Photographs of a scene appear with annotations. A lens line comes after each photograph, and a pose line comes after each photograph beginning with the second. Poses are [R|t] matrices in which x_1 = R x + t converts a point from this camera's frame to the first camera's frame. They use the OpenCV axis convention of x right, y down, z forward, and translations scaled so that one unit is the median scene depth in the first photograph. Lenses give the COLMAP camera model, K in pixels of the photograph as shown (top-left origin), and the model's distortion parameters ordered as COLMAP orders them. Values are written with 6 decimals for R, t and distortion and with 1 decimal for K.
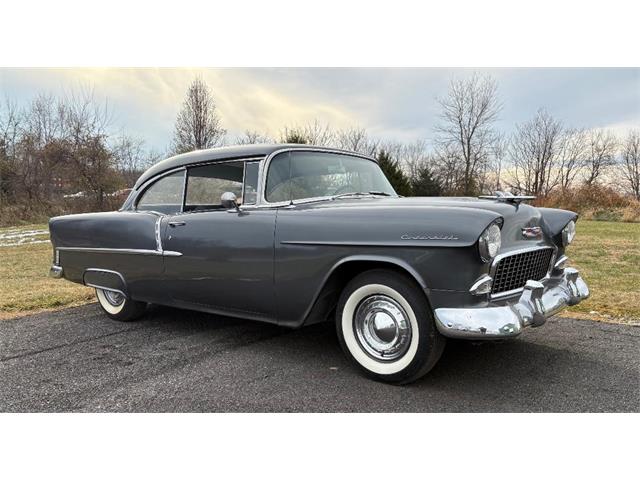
lens RADIAL K [[439.3, 0, 317.7], [0, 439.3, 309.4], [0, 0, 1]] dist [0.012105, 0.000897]
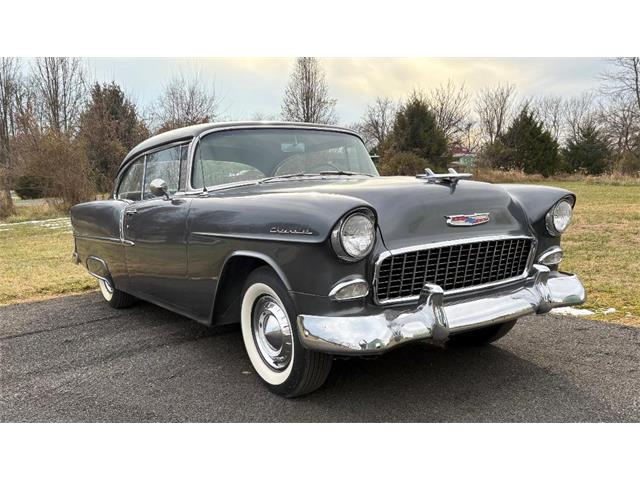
lens RADIAL K [[472.0, 0, 344.6], [0, 472.0, 313.0], [0, 0, 1]] dist [0.007024, 0.001188]
pose [[0.965402, 0.039696, -0.257727, 0.469792], [-0.027558, 0.998342, 0.050539, -0.042786], [0.259306, -0.041688, 0.964895, 0.114205]]
